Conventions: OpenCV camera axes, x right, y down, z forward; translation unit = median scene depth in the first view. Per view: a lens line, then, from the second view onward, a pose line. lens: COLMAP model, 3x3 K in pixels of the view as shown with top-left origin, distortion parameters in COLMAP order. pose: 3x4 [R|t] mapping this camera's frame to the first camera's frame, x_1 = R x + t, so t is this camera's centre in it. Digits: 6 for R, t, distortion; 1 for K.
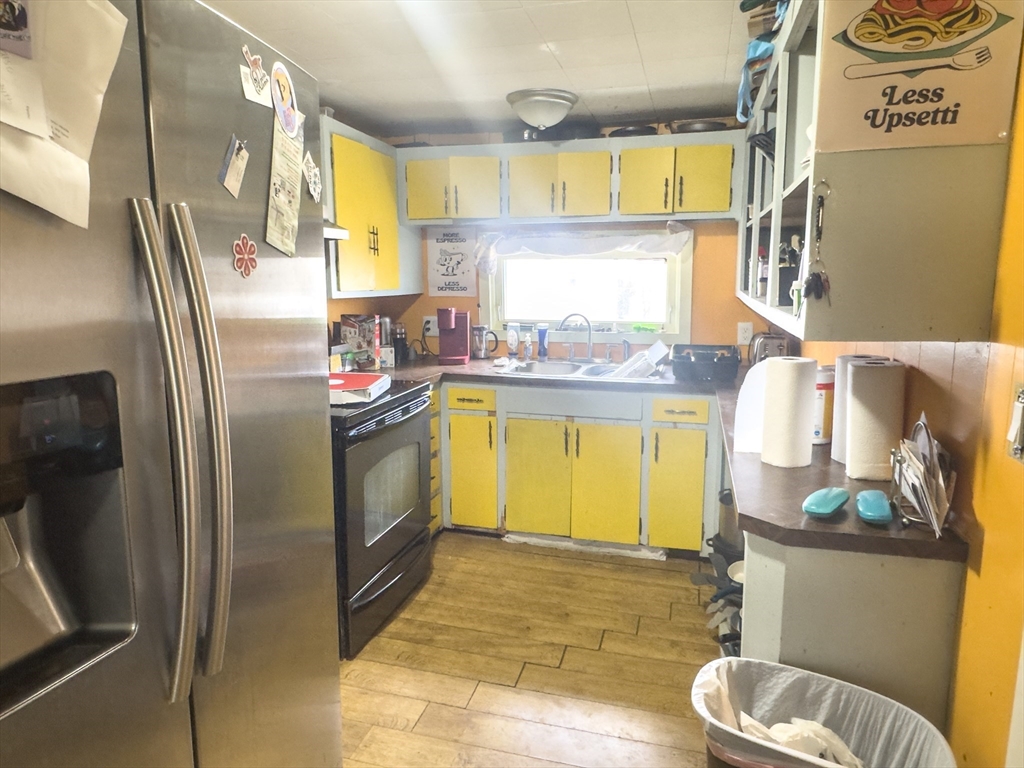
lens RADIAL K [[674.9, 0, 512.9], [0, 674.9, 390.0], [0, 0, 1]] dist [-0.006720, 0.003705]
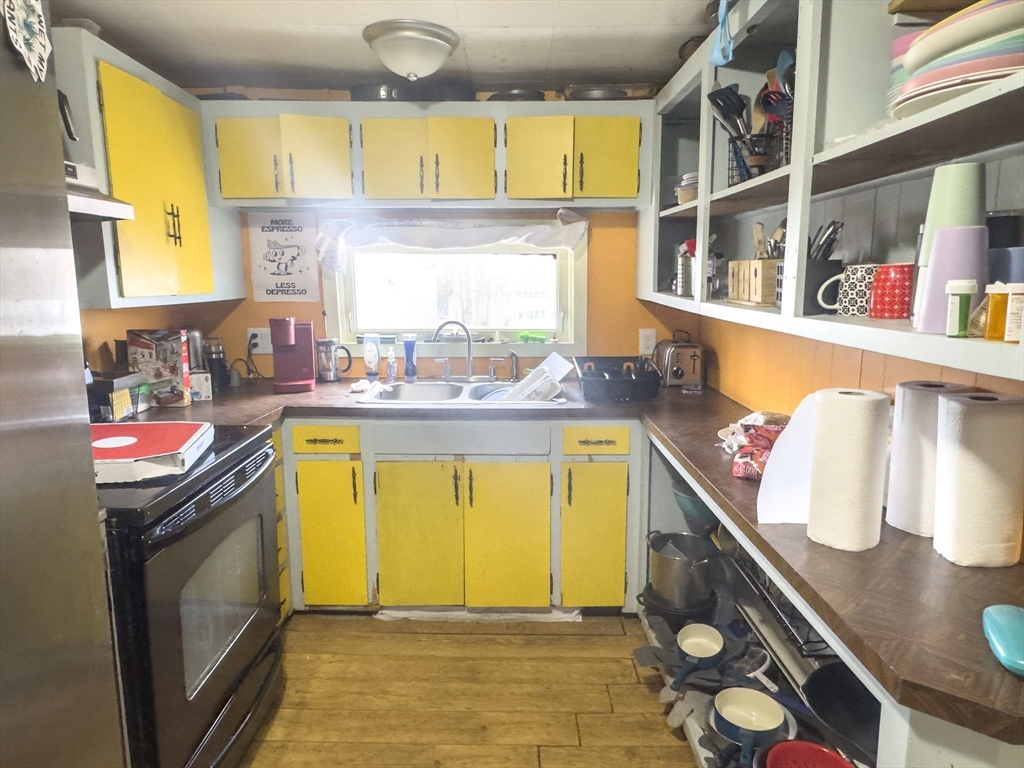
lens RADIAL K [[674.9, 0, 514.3], [0, 674.9, 391.7], [0, 0, 1]] dist [-0.006720, 0.003705]
pose [[0.963910, -0.045271, 0.262352, -0.056070], [0.044821, 0.998965, 0.007702, -0.036886], [-0.262429, 0.004334, 0.964941, 0.229195]]
